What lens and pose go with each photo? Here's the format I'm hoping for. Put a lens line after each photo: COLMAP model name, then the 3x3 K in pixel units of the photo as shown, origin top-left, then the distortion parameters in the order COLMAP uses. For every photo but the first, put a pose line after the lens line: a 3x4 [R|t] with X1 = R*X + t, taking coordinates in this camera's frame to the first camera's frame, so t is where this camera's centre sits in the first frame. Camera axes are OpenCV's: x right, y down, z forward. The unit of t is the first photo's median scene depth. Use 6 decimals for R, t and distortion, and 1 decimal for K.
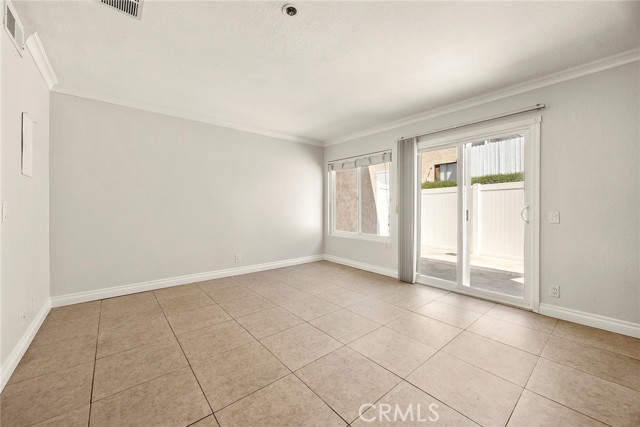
lens RADIAL K [[244.7, 0, 319.7], [0, 244.7, 206.4], [0, 0, 1]] dist [-0.000975, 0.000062]
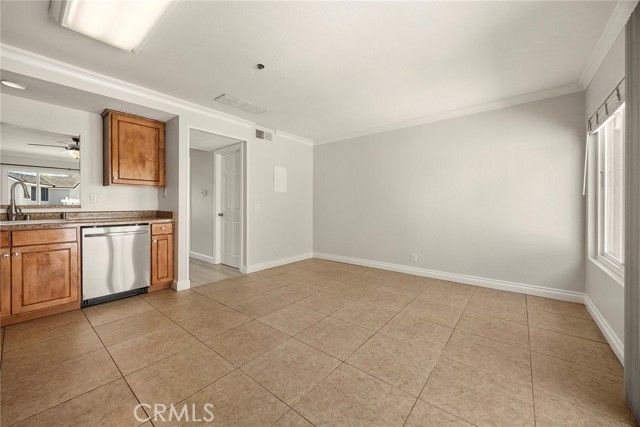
lens RADIAL K [[244.7, 0, 319.7], [0, 244.7, 206.4], [0, 0, 1]] dist [-0.000975, 0.000062]
pose [[0.187702, -0.004030, -0.982218, 0.849499], [0.008774, 0.999959, -0.002426, 0.007641], [0.982187, -0.008163, 0.187729, 0.676735]]
